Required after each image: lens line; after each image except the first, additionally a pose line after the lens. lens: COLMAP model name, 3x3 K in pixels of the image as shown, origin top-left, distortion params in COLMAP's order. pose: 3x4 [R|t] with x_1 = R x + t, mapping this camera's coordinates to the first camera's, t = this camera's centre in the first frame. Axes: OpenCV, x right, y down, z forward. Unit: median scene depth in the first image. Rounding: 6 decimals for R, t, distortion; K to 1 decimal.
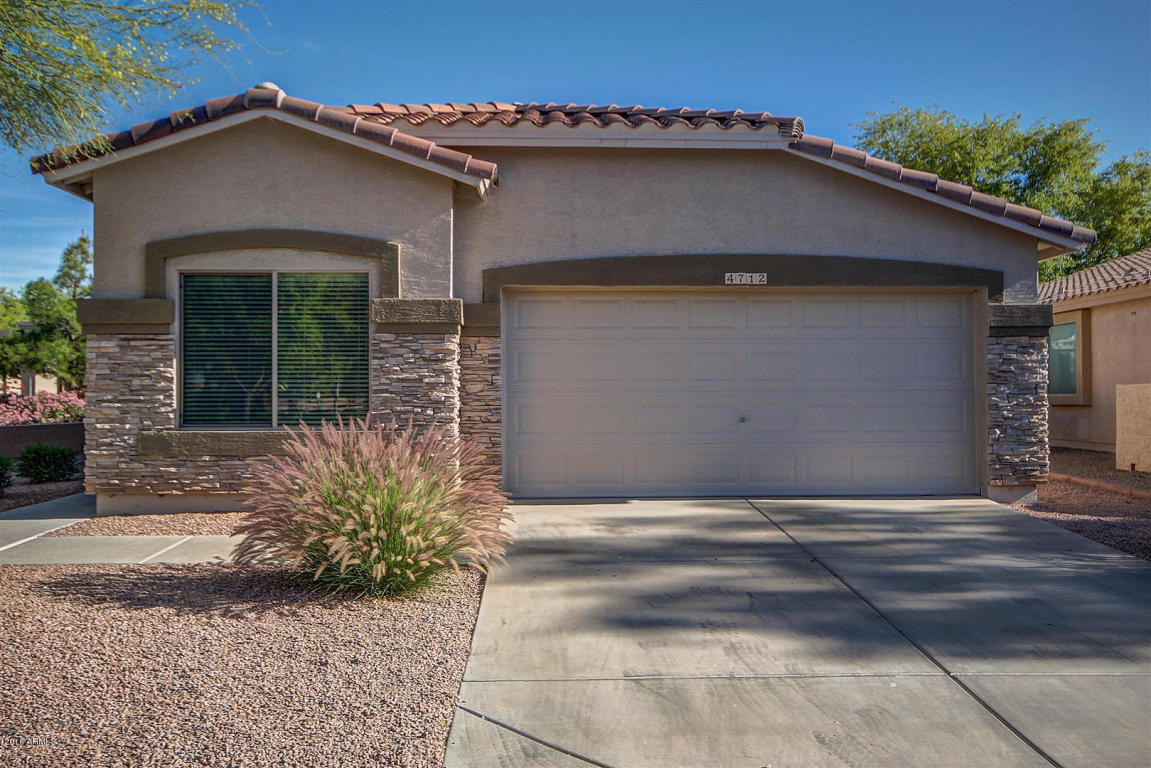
lens RADIAL K [[903.1, 0, 575.7], [0, 903.1, 390.0], [0, 0, 1]] dist [0.002189, 0.007244]
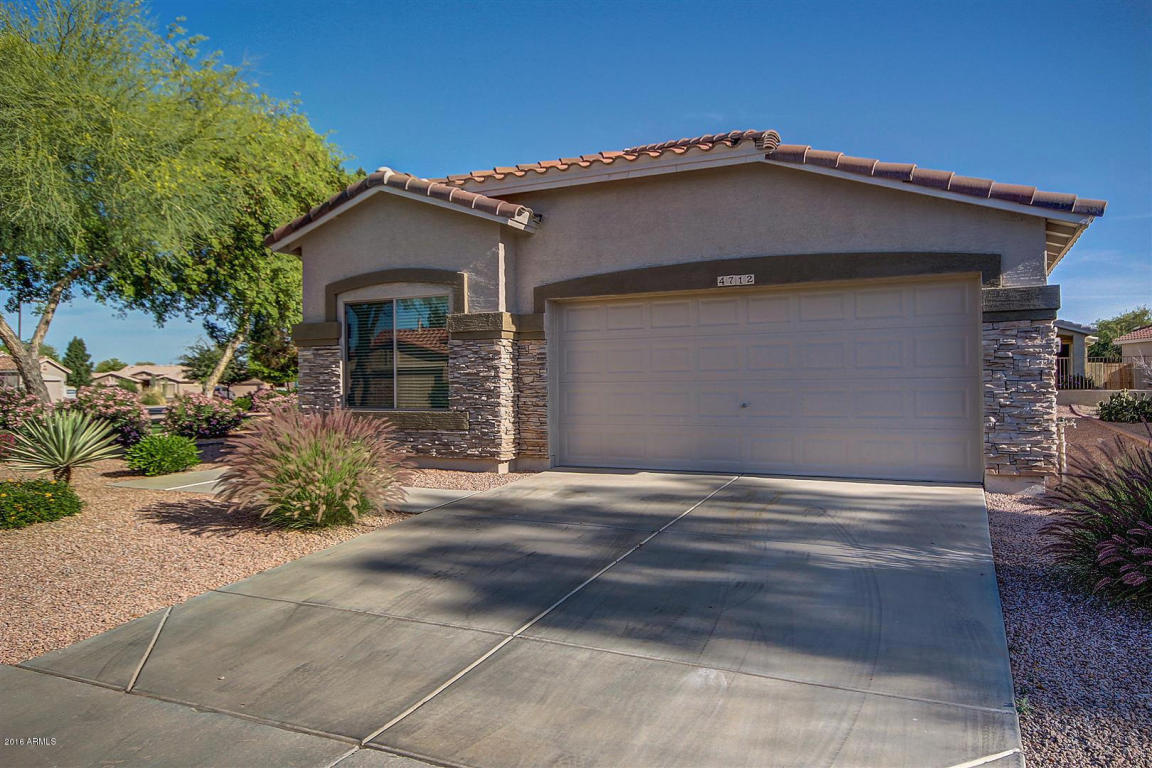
lens RADIAL K [[728.1, 0, 575.7], [0, 728.1, 380.7], [0, 0, 1]] dist [0.008856, 0.002019]
pose [[0.895429, -0.007712, -0.445137, 0.423417], [0.012336, 0.999896, 0.007492, -0.007422], [0.445033, -0.012199, 0.895431, 0.097863]]
